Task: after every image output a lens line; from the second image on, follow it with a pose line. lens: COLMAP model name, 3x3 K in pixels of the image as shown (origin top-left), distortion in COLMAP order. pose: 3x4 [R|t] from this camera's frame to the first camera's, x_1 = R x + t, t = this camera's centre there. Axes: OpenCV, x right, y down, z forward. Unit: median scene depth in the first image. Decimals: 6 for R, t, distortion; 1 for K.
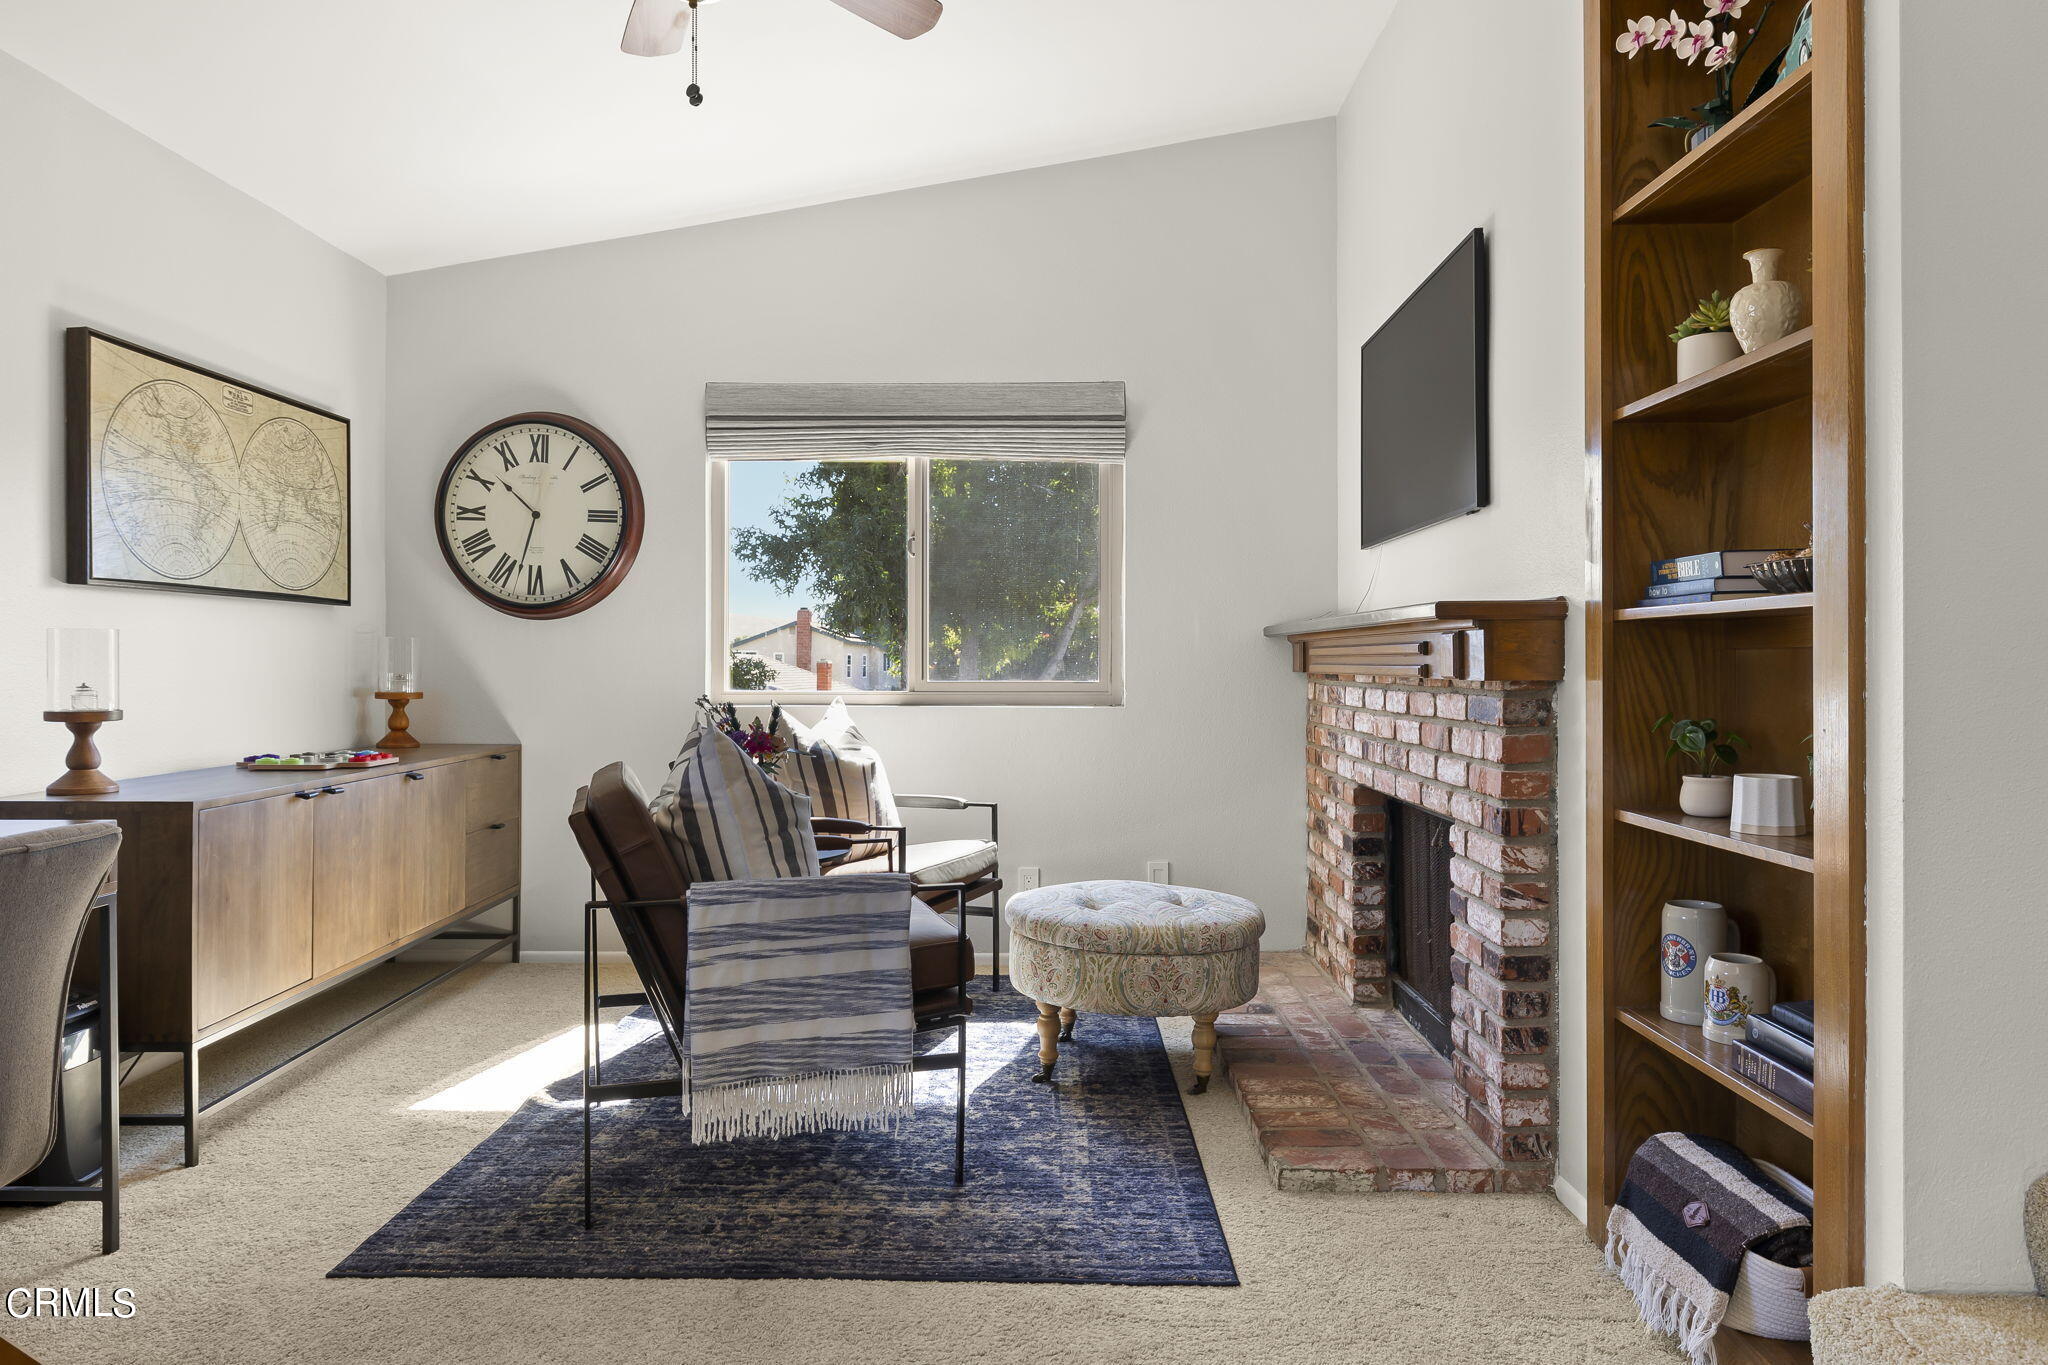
lens RADIAL K [[1295.8, 0, 994.2], [0, 1295.8, 641.9], [0, 0, 1]] dist [-0.000571, 0.001194]
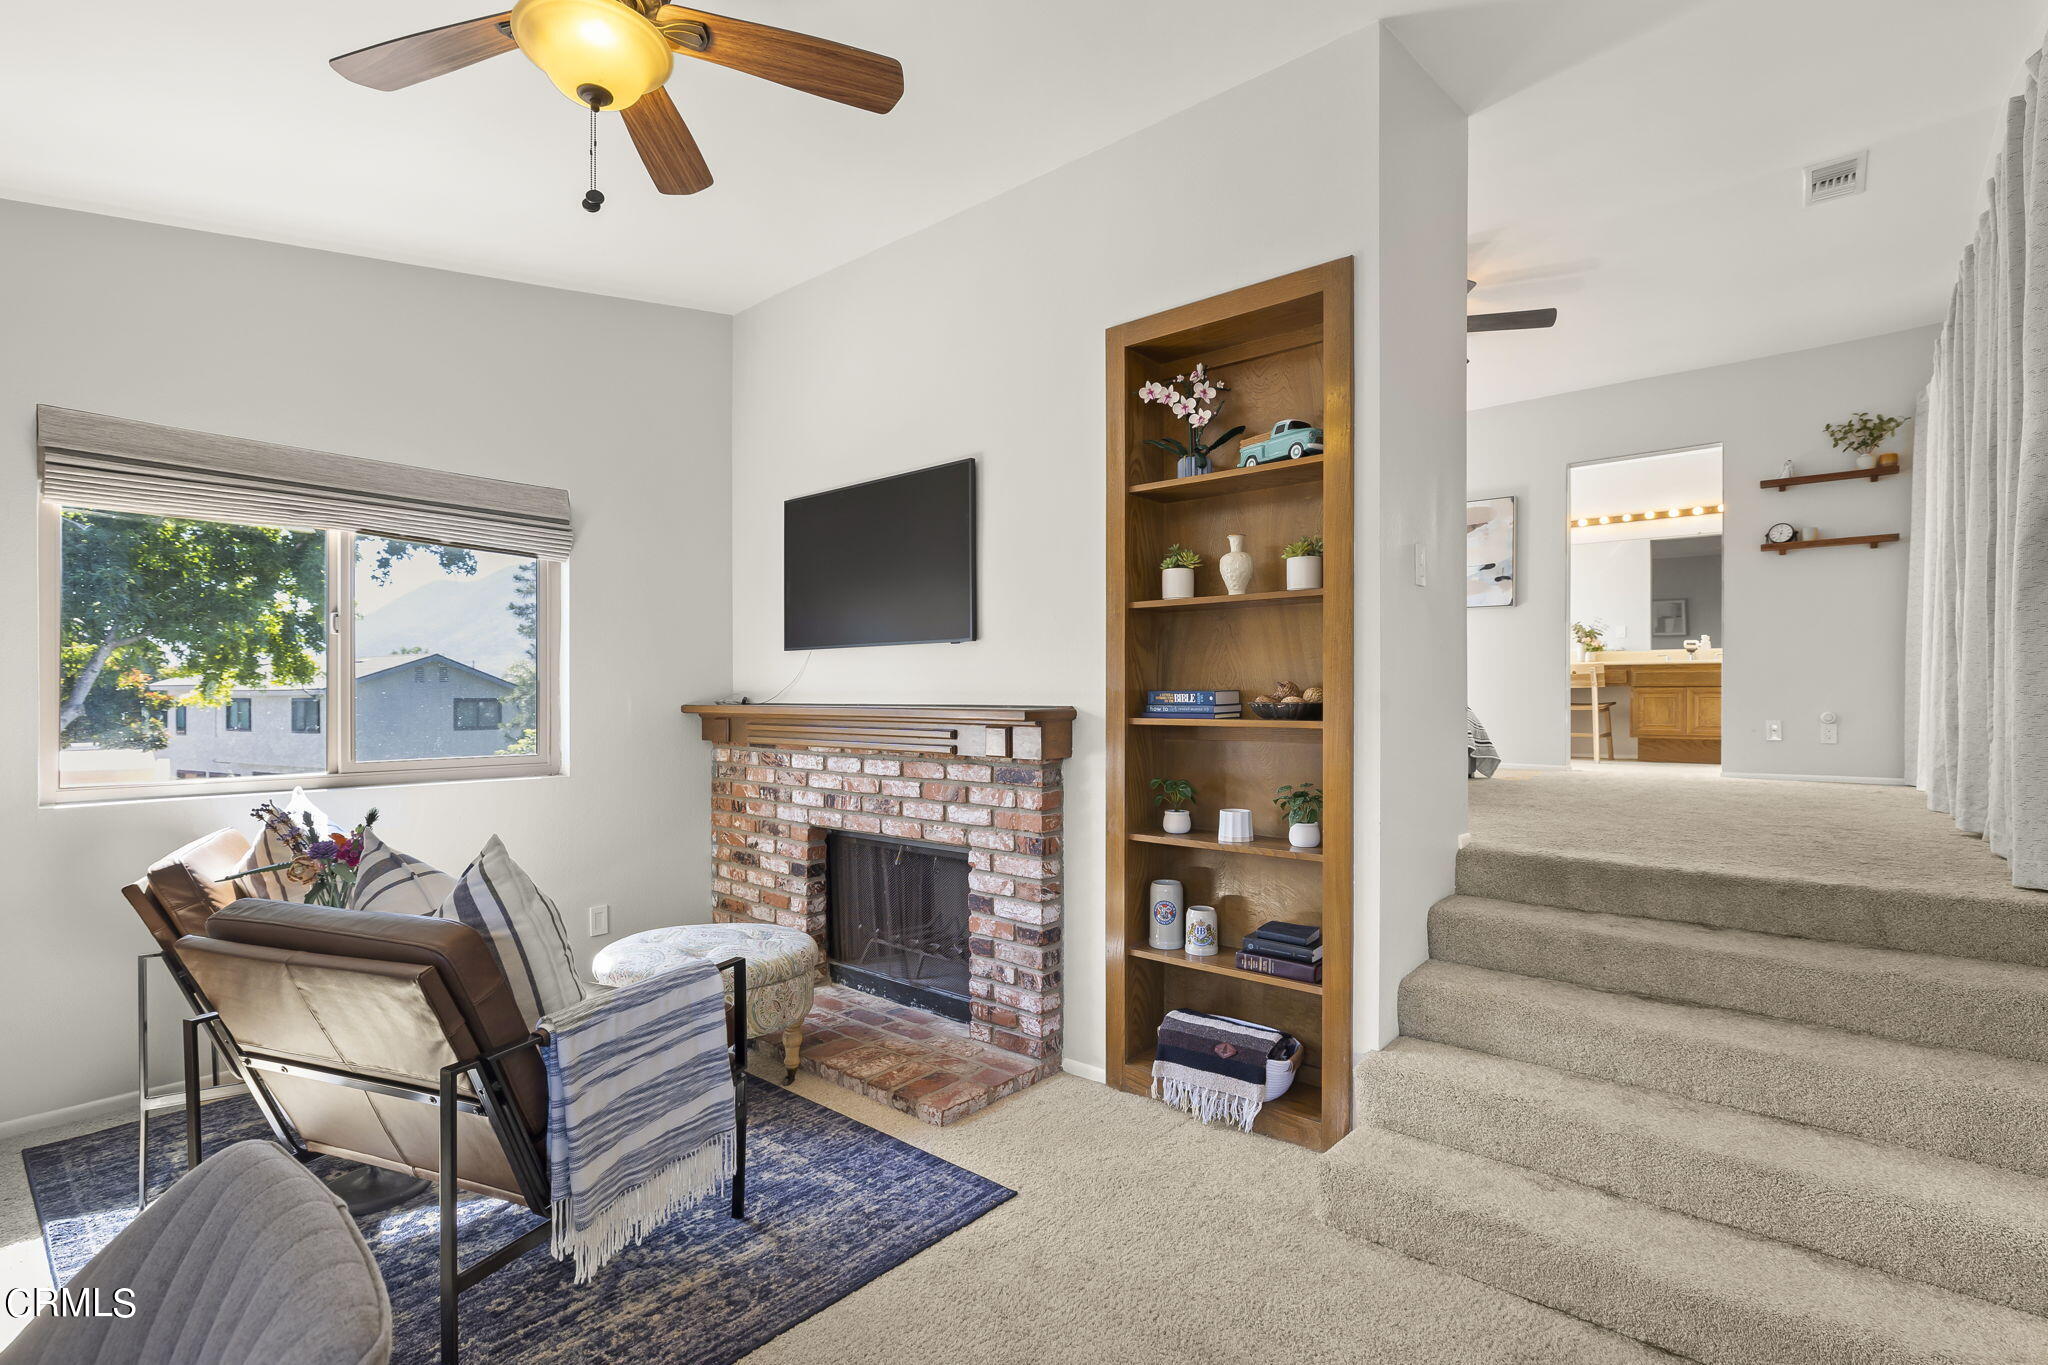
lens RADIAL K [[963.6, 0, 1024.0], [0, 963.6, 682.5], [0, 0, 1]] dist [-0.004828, 0.000623]
pose [[0.627437, 0.010483, 0.778596, -0.549576], [-0.011559, 0.999925, -0.004147, -0.058752], [-0.778581, -0.006398, 0.627511, 0.275479]]
